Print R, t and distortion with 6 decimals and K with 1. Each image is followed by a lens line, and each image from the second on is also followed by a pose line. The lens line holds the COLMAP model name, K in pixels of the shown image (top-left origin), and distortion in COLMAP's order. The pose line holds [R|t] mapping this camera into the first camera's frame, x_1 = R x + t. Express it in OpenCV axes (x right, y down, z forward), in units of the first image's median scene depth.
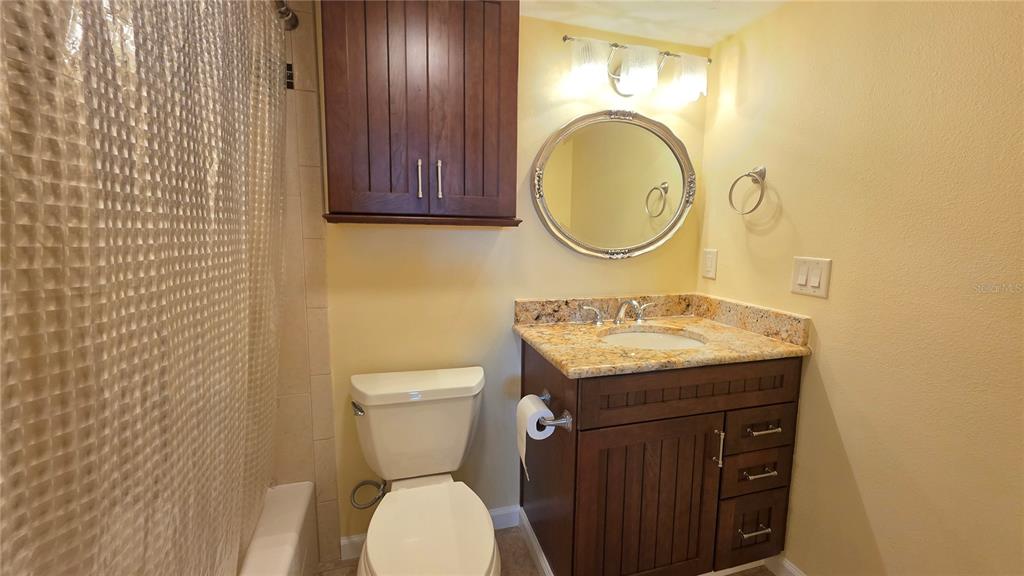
lens RADIAL K [[409.5, 0, 516.9], [0, 409.5, 280.1], [0, 0, 1]] dist [0.003250, -0.000115]
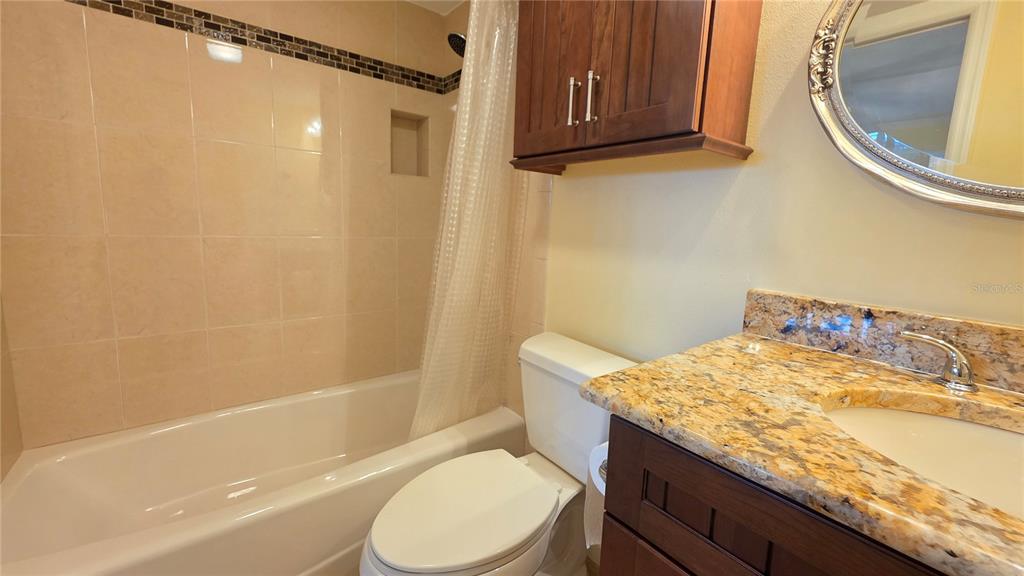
lens RADIAL K [[409.5, 0, 516.9], [0, 409.5, 280.1], [0, 0, 1]] dist [0.003250, -0.000115]
pose [[0.371680, 0.135229, -0.918459, 0.488904], [-0.147716, 0.985345, 0.085300, 0.045041], [0.916534, 0.103967, 0.386209, 0.589219]]
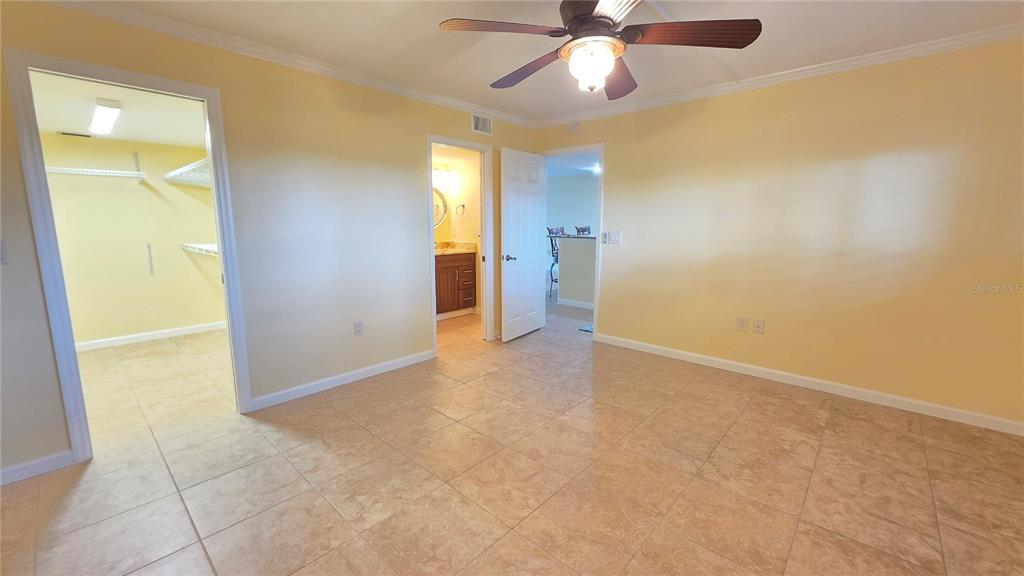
lens RADIAL K [[409.5, 0, 516.9], [0, 409.5, 280.1], [0, 0, 1]] dist [0.003250, -0.000115]
pose [[0.850979, -0.083593, 0.518504, -1.009676], [0.067321, 0.996470, 0.050161, 0.271433], [-0.520866, -0.007779, 0.853603, -2.522984]]
